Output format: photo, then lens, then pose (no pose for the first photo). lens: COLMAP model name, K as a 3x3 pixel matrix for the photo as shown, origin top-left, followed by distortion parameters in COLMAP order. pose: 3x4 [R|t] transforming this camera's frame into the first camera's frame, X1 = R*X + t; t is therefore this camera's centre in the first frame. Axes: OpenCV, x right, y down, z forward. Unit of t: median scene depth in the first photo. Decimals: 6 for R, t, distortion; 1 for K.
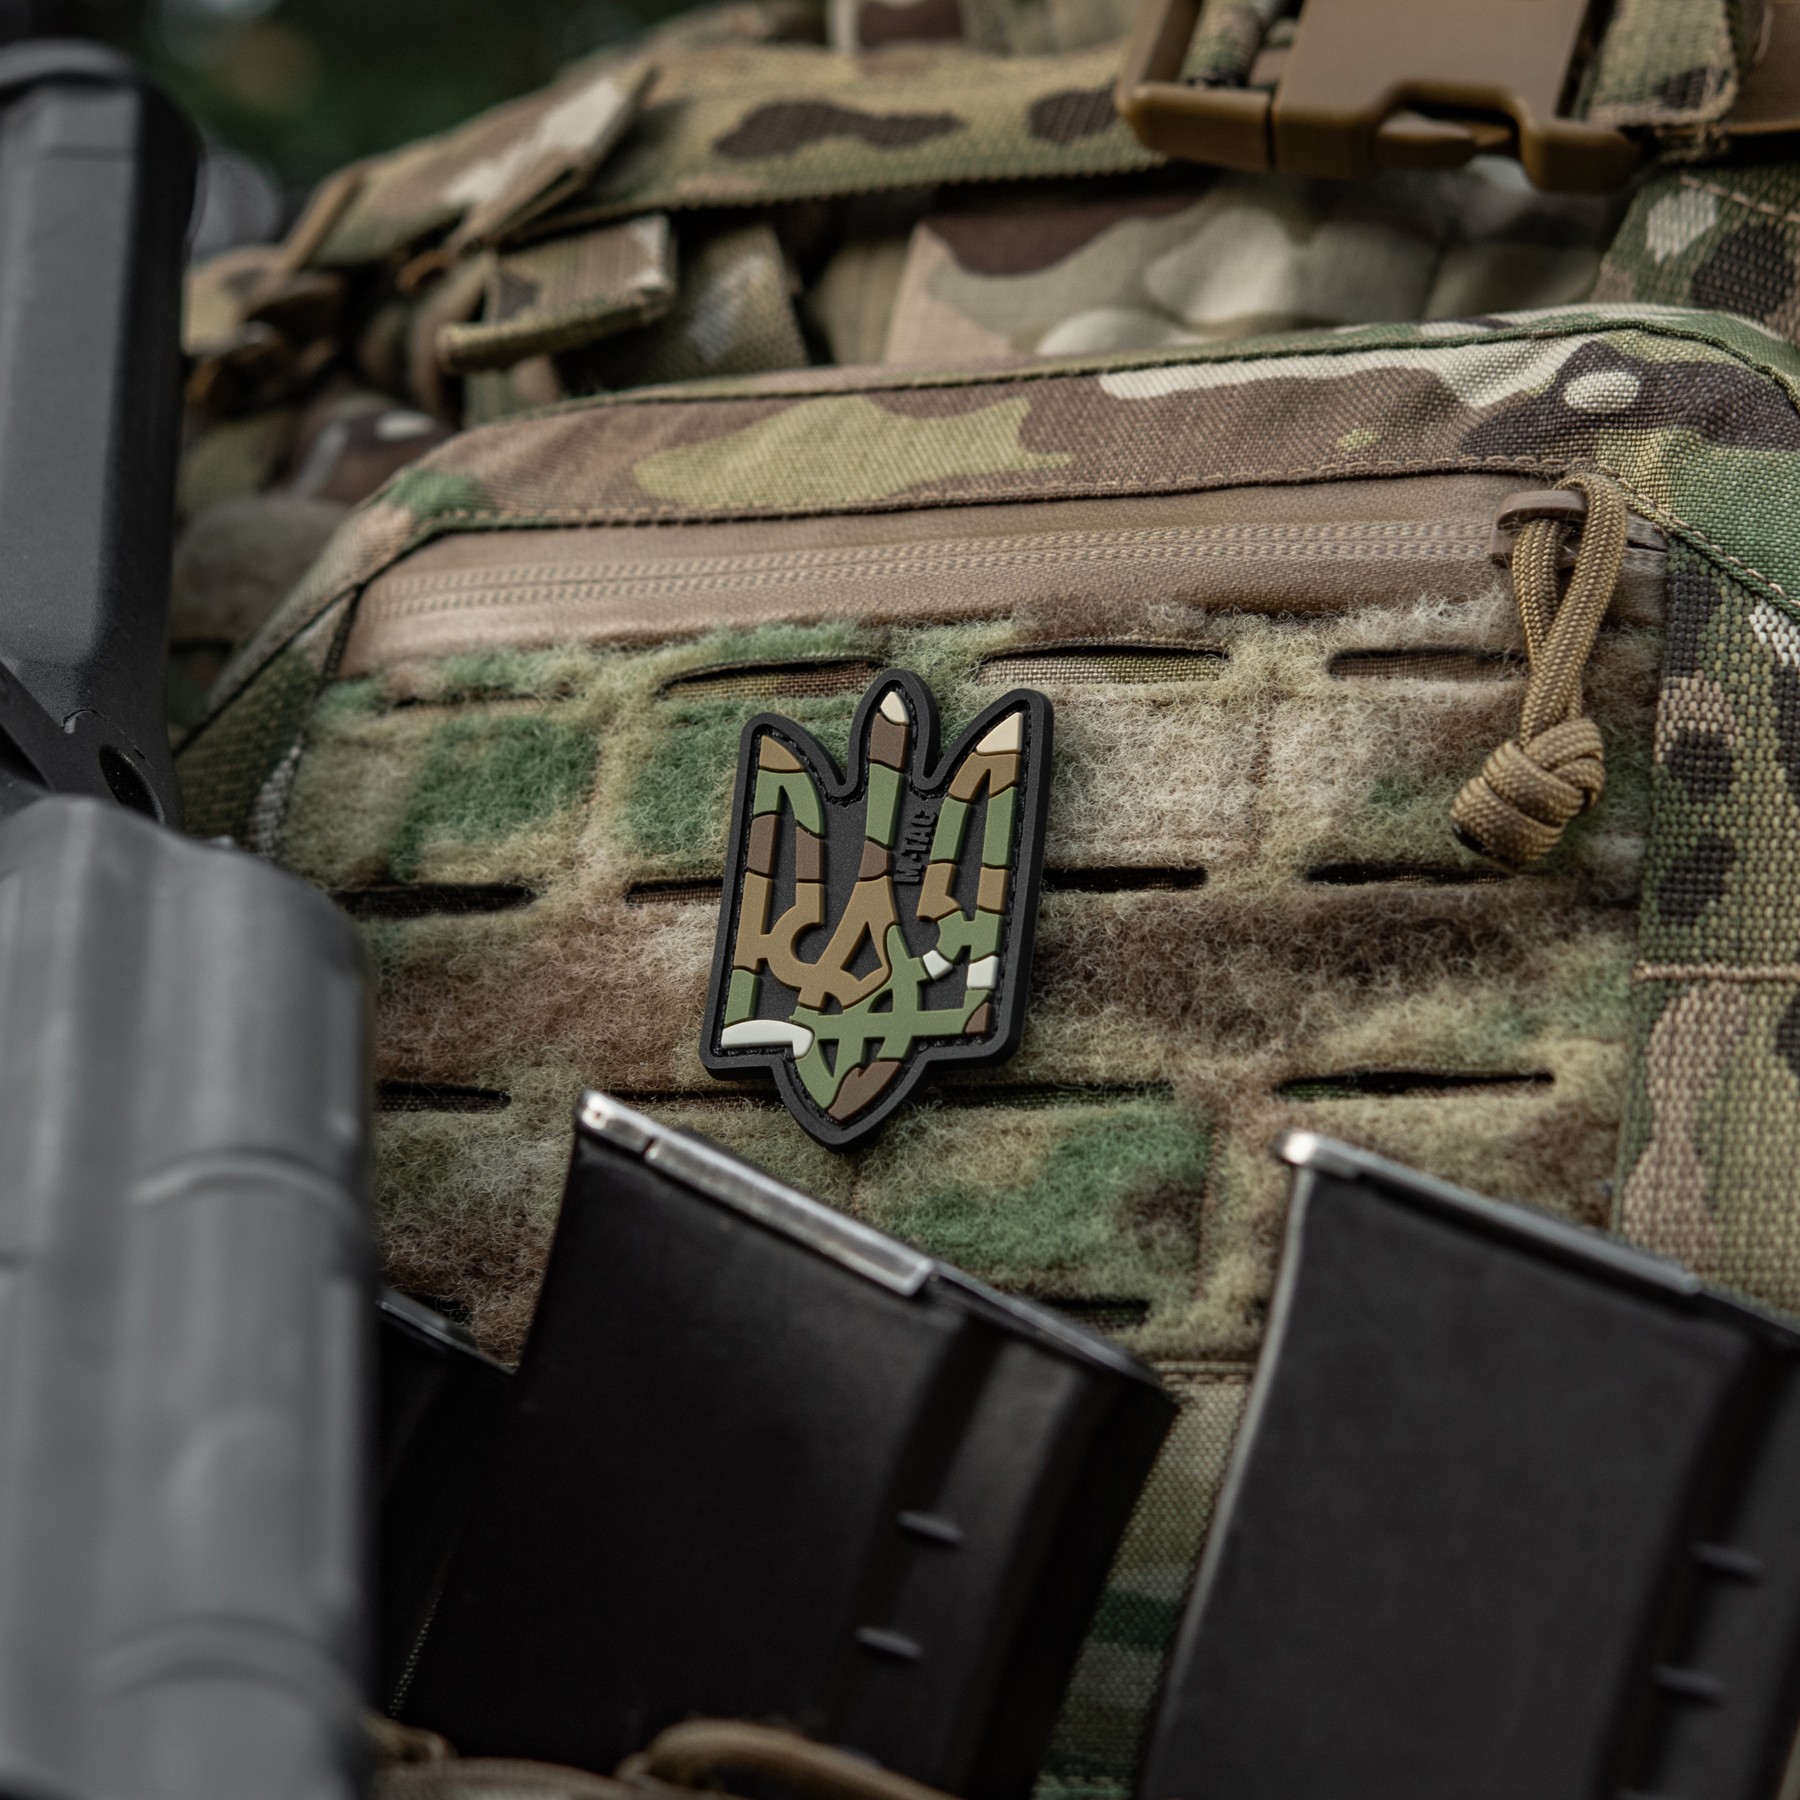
lens RADIAL K [[5765.3, 0, 1009.9], [0, 5765.3, 966.6], [0, 0, 1]] dist [-0.102084, 0.000000]
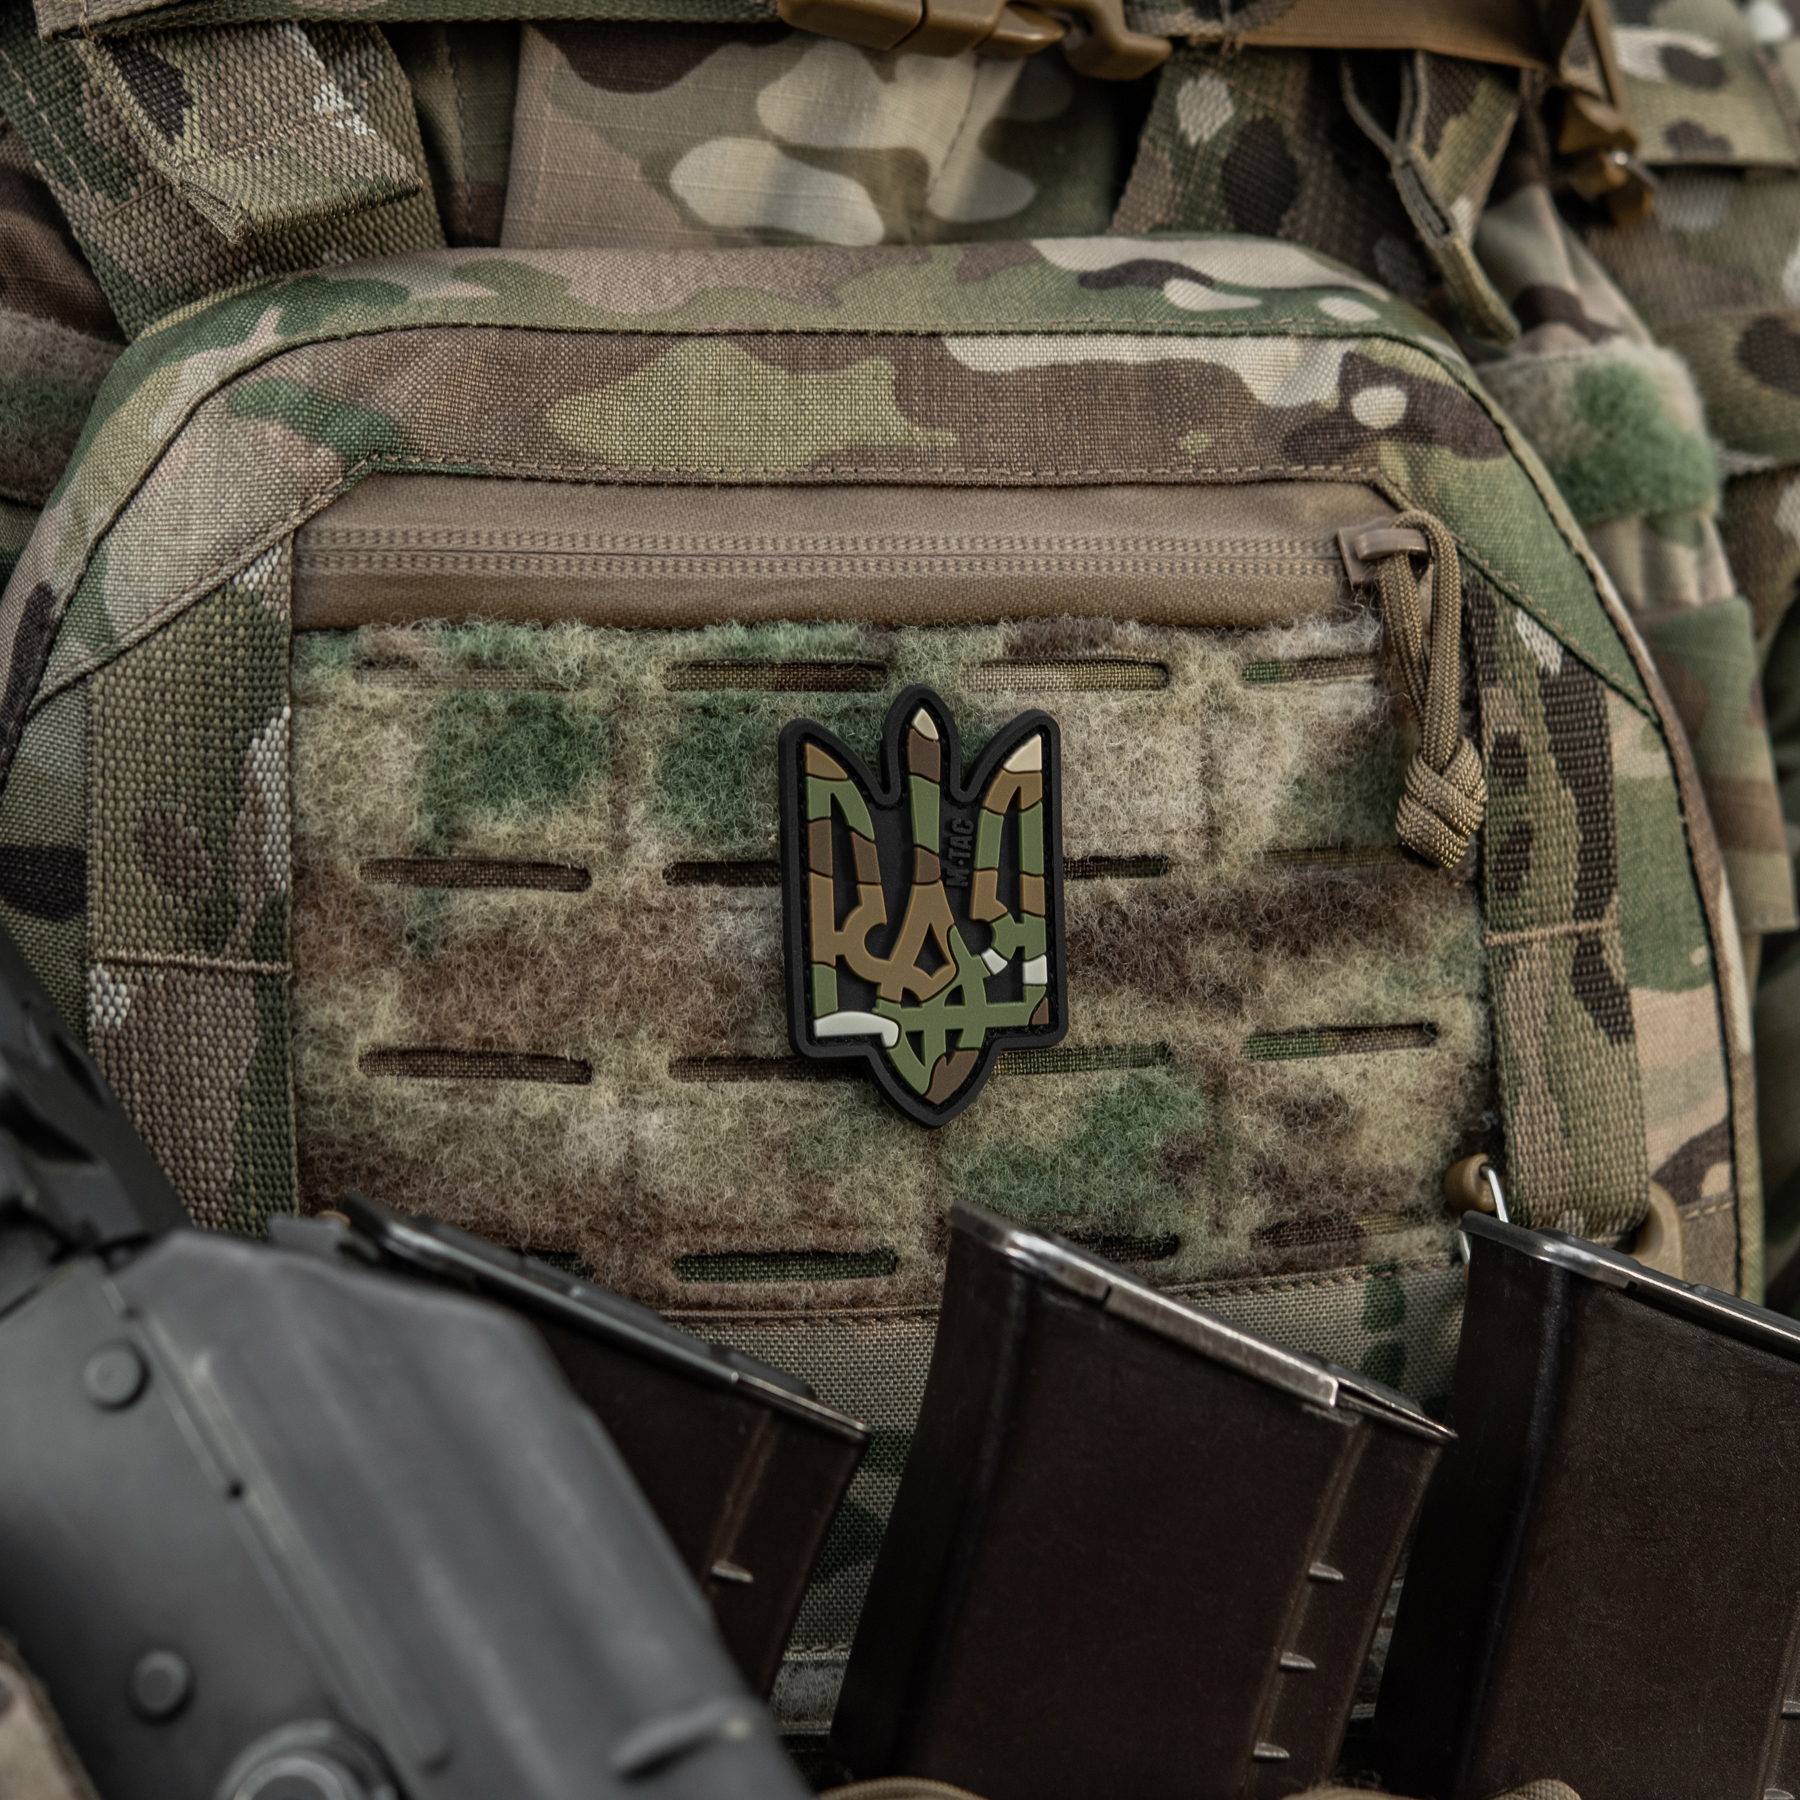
lens RADIAL K [[5765.3, 0, 917.6], [0, 5765.3, 919.4], [0, 0, 1]] dist [-0.102084, 0.000000]
pose [[0.714217, -0.154866, 0.682577, -0.832274], [-0.152739, 0.917226, 0.367924, -0.442316], [-0.683056, -0.367034, 0.631444, 0.258554]]
